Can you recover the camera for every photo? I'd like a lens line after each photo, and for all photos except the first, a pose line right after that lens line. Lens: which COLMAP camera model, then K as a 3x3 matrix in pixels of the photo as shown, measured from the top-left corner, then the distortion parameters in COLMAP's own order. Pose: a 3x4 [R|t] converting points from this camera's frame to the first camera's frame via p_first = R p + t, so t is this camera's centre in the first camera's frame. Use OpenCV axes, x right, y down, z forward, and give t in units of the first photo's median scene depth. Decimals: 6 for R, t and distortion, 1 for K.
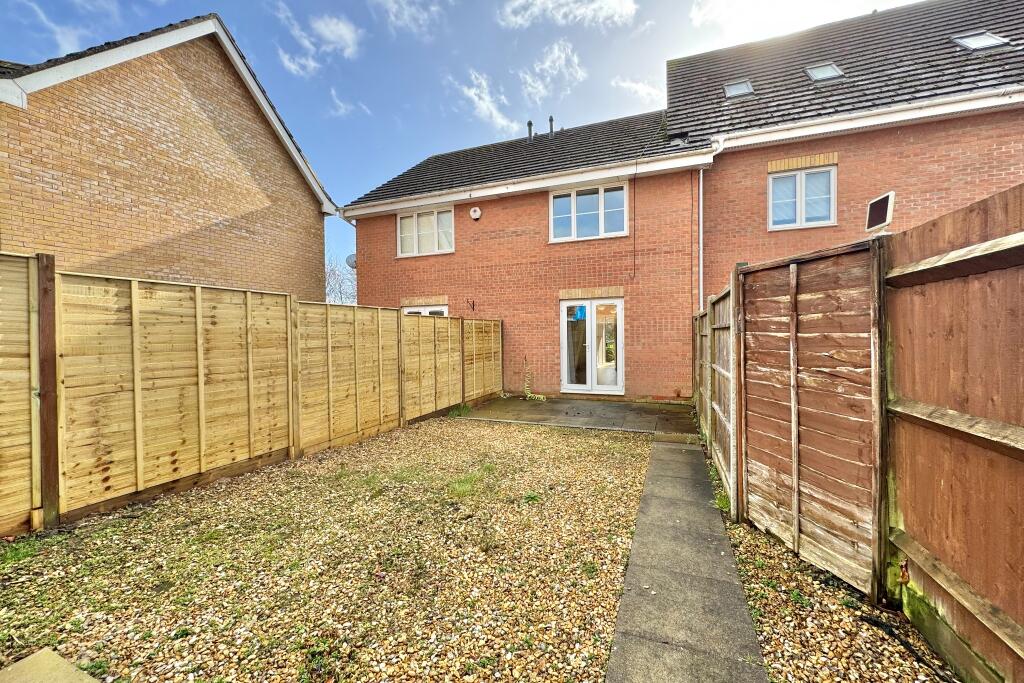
lens RADIAL K [[408.4, 0, 486.7], [0, 408.4, 338.0], [0, 0, 1]] dist [-0.001648, -0.000558]
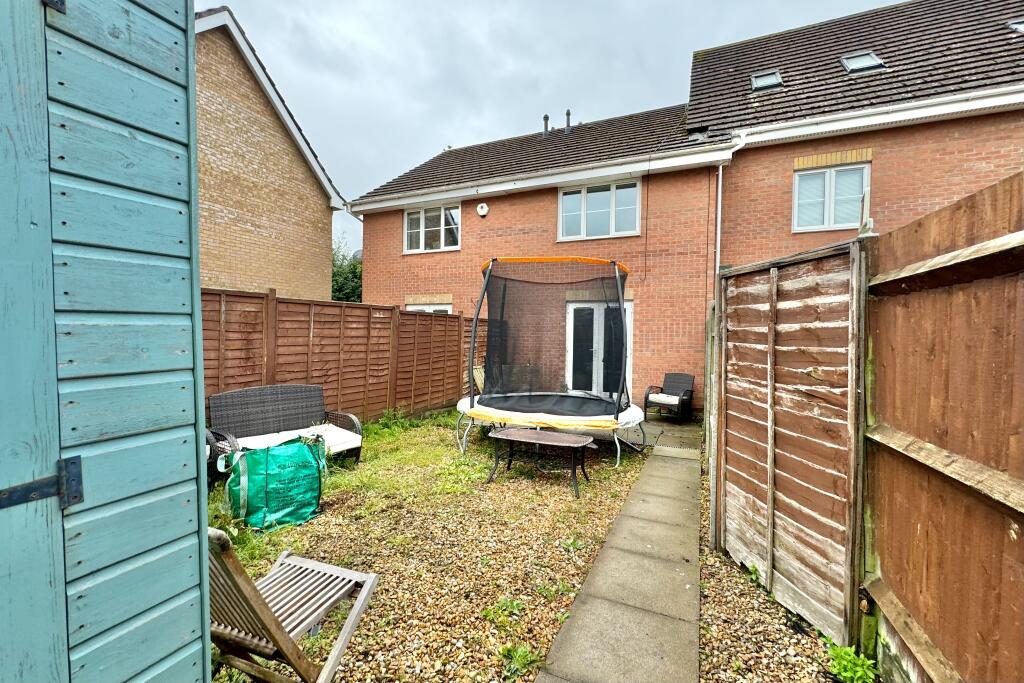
lens RADIAL K [[408.4, 0, 512.4], [0, 408.4, 338.5], [0, 0, 1]] dist [-0.001648, -0.000558]
pose [[0.998355, 0.028674, -0.049644, 0.107469], [-0.028475, 0.999583, 0.004700, -0.007179], [0.049758, -0.003279, 0.998756, 0.037885]]
